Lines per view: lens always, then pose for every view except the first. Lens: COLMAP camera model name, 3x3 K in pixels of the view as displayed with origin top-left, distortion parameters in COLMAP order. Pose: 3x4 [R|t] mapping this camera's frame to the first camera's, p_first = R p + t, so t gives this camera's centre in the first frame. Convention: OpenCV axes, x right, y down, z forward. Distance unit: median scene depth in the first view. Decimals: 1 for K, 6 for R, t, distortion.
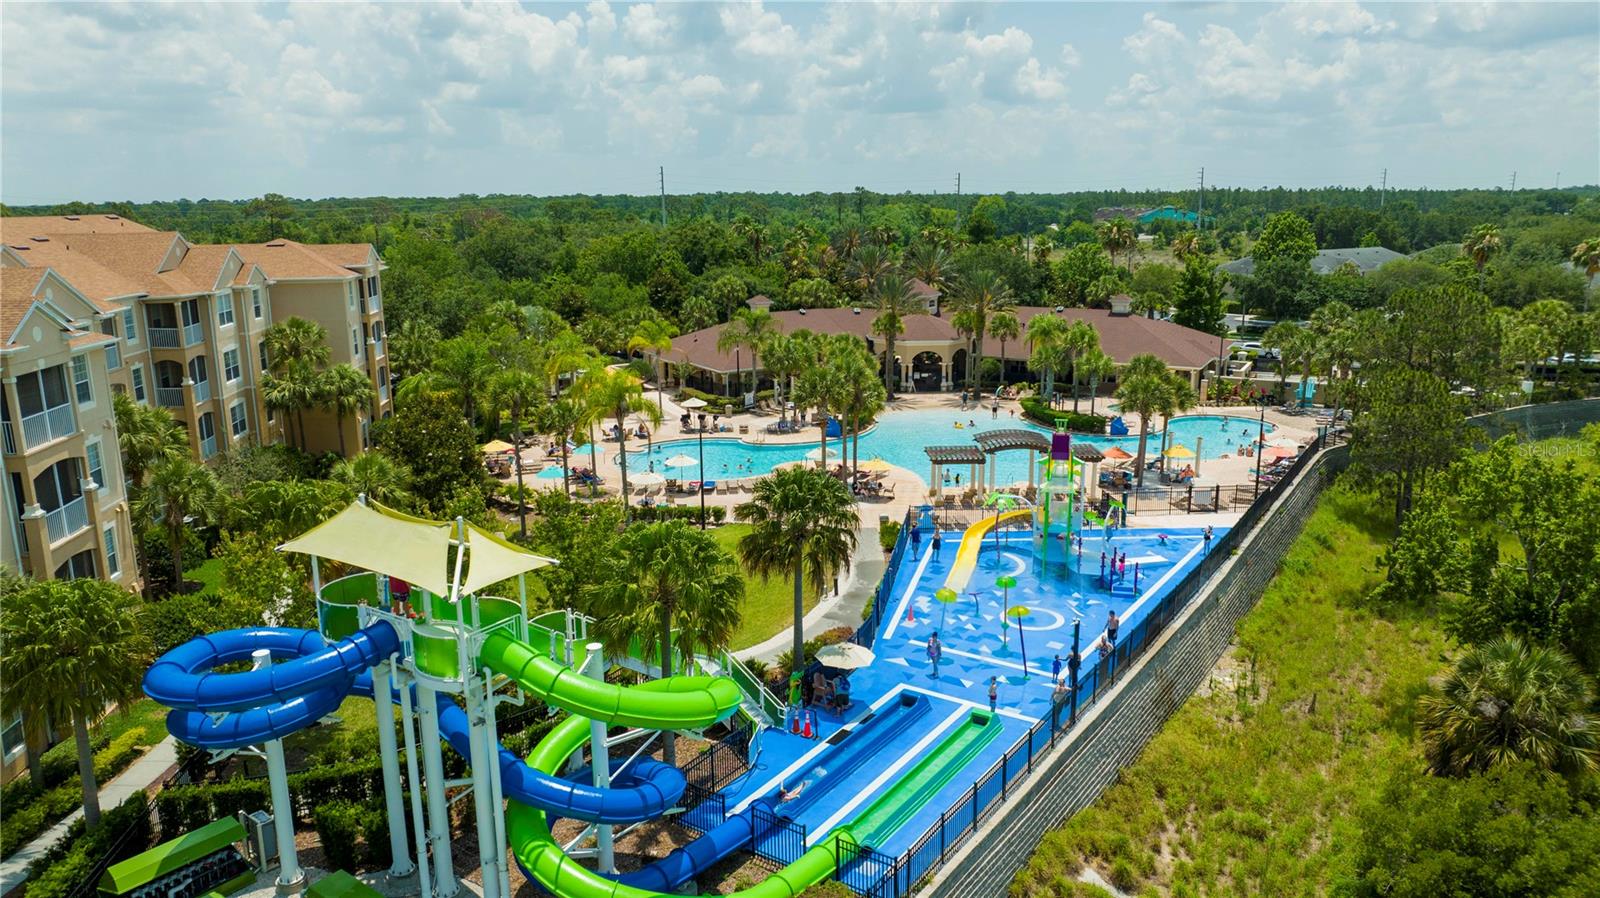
lens RADIAL K [[1126.4, 0, 802.0], [0, 1126.4, 453.9], [0, 0, 1]] dist [-0.032194, 0.028505]
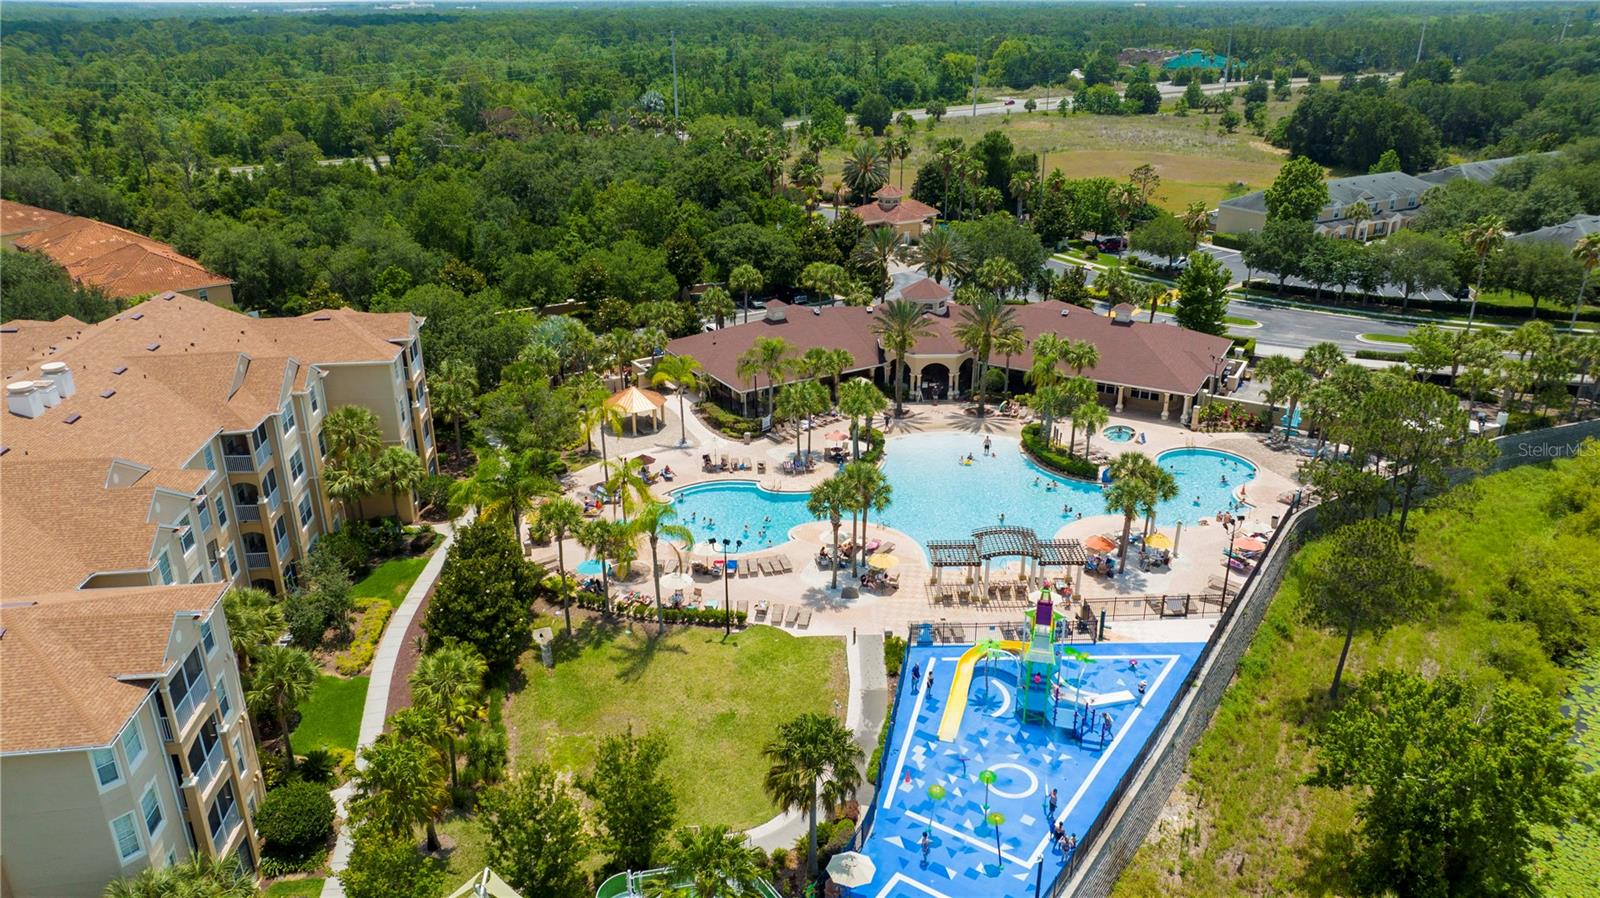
lens RADIAL K [[1126.4, 0, 802.4], [0, 1126.4, 455.8], [0, 0, 1]] dist [-0.032194, 0.028505]
pose [[0.999925, 0.009127, -0.008161, -0.005190], [-0.007647, 0.986124, 0.165832, -0.273809], [0.009561, -0.165757, 0.986120, -0.076278]]
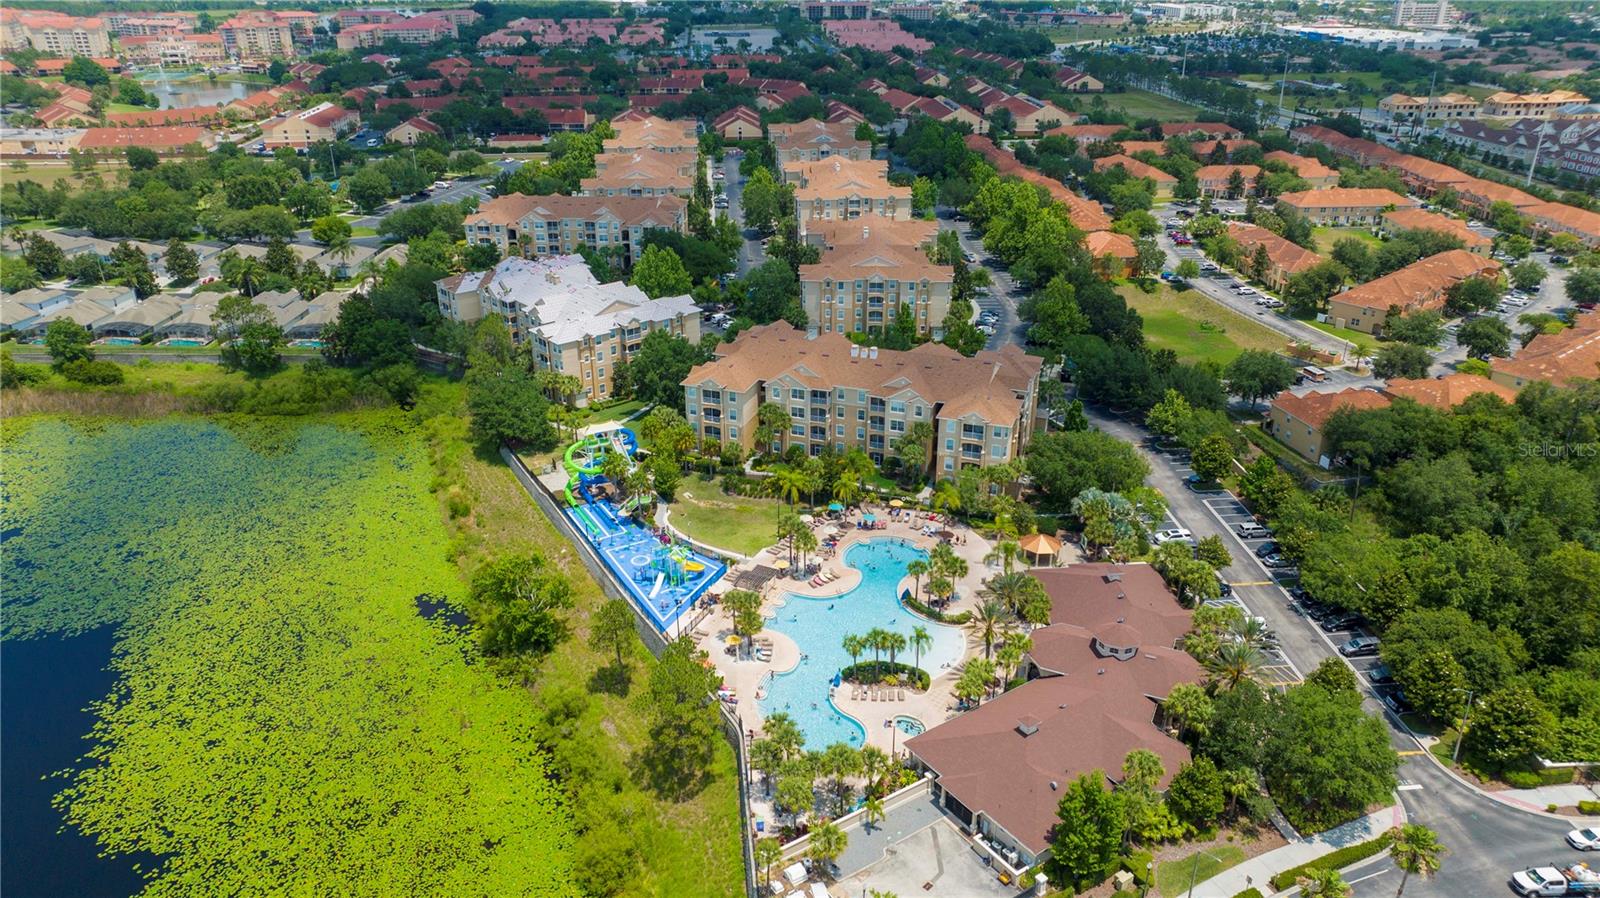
lens RADIAL K [[1126.4, 0, 785.0], [0, 1126.4, 455.7], [0, 0, 1]] dist [-0.032194, 0.028505]
pose [[-0.457052, 0.378521, -0.804876, 1.846919], [-0.190069, 0.842455, 0.504125, -1.346755], [0.868894, 0.383393, -0.313100, 1.647891]]
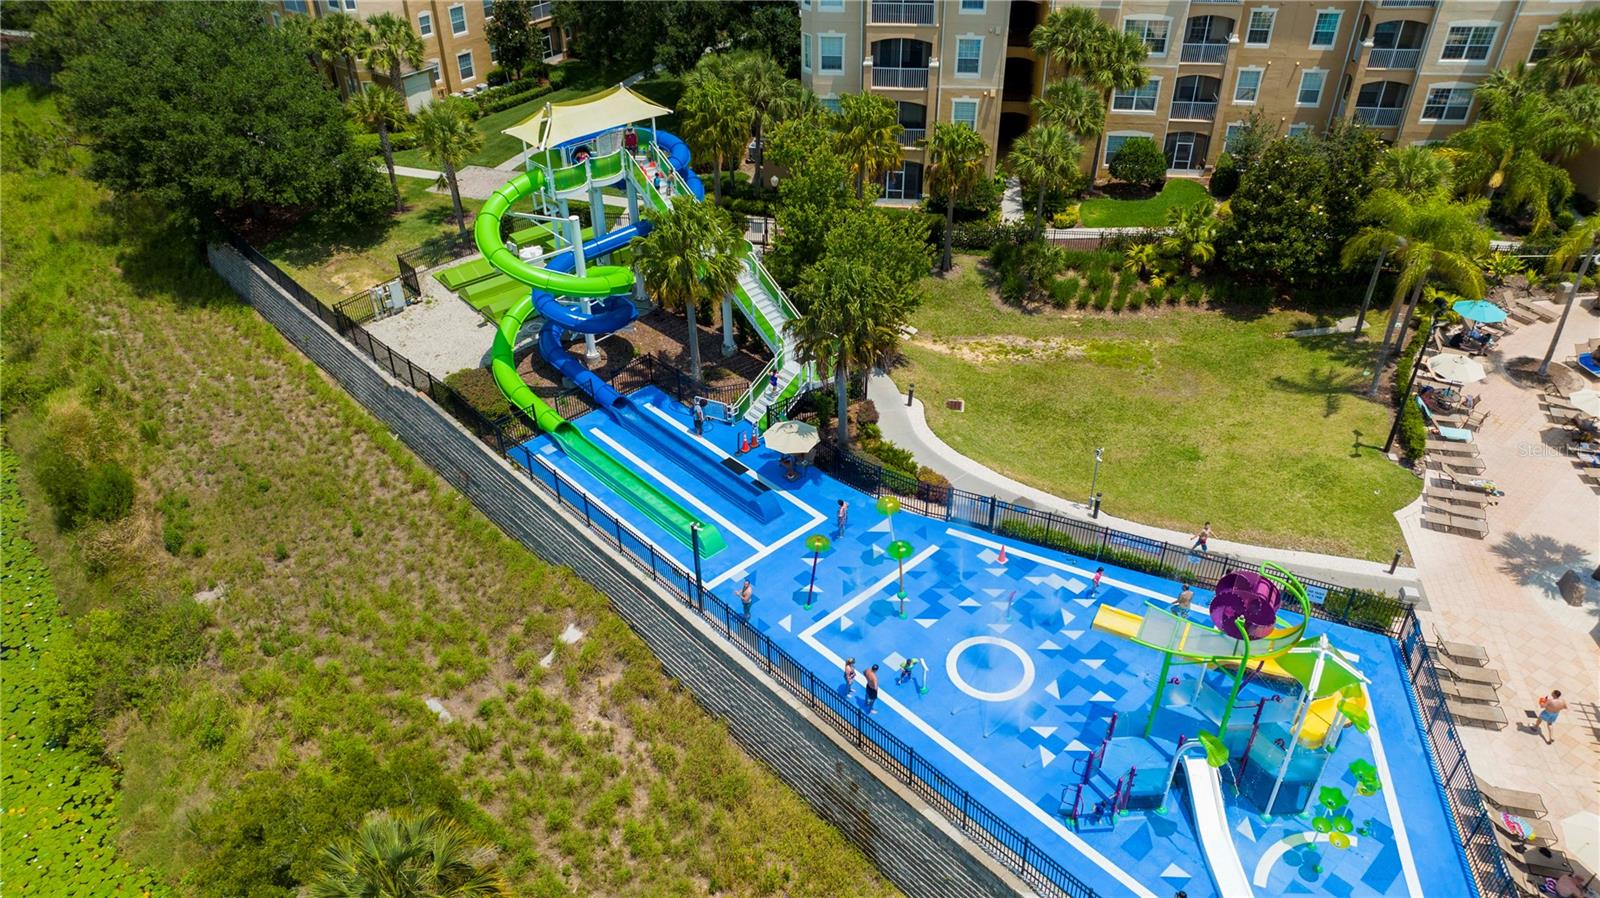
lens RADIAL K [[1126.4, 0, 792.1], [0, 1126.4, 454.9], [0, 0, 1]] dist [-0.032194, 0.028505]
pose [[-0.226905, 0.576132, -0.785230, 0.518656], [-0.205885, 0.759663, 0.616866, -0.271591], [0.951906, 0.301637, -0.053754, 0.626412]]
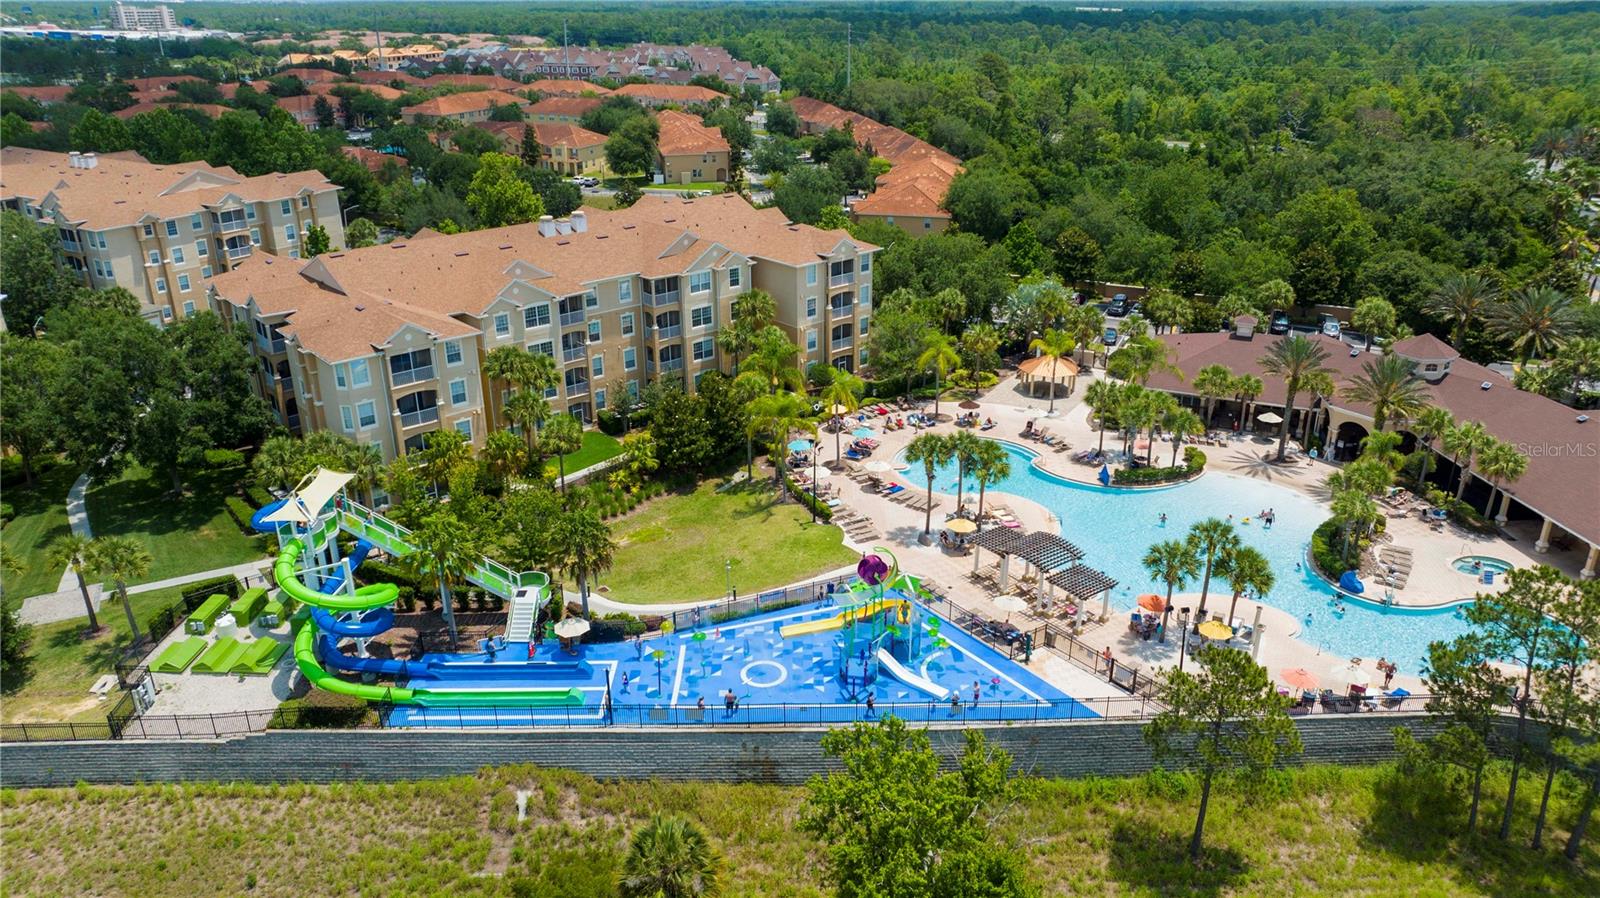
lens RADIAL K [[1126.4, 0, 791.5], [0, 1126.4, 455.2], [0, 0, 1]] dist [-0.032194, 0.028505]
pose [[0.559068, 0.322818, -0.763696, 0.849619], [-0.182325, 0.946410, 0.266580, -0.342908], [0.808827, -0.009796, 0.587966, 0.158179]]
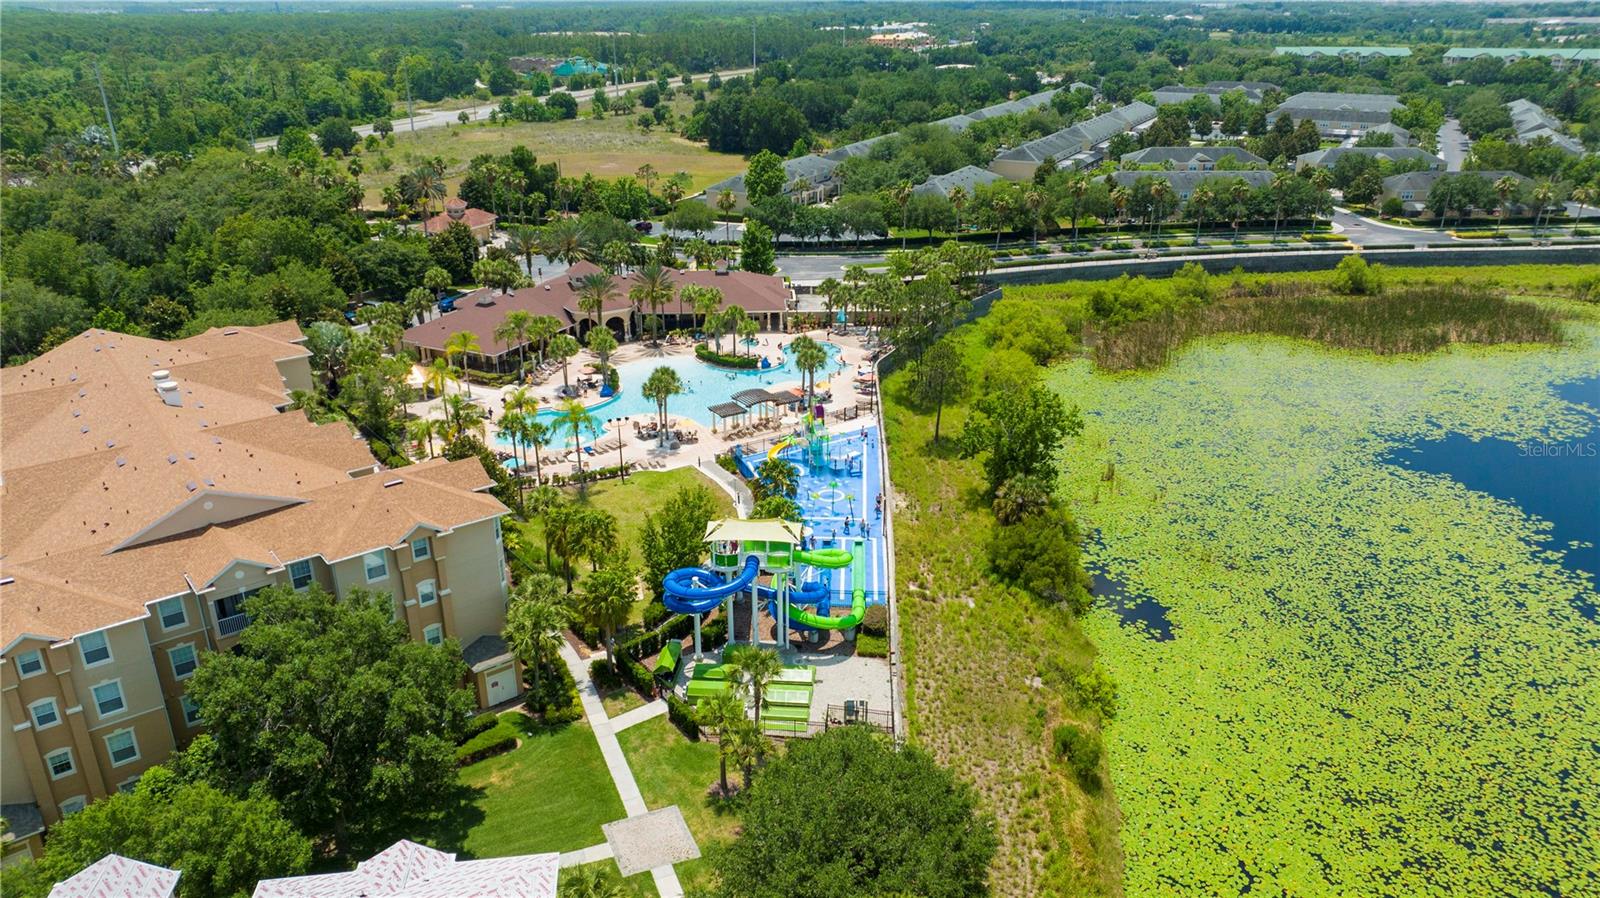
lens RADIAL K [[1126.4, 0, 807.7], [0, 1126.4, 452.2], [0, 0, 1]] dist [-0.032194, 0.028505]
pose [[0.853730, -0.189474, 0.485020, -0.642748], [0.108076, 0.975642, 0.190901, -0.263137], [-0.509376, -0.110559, 0.853412, -0.619702]]
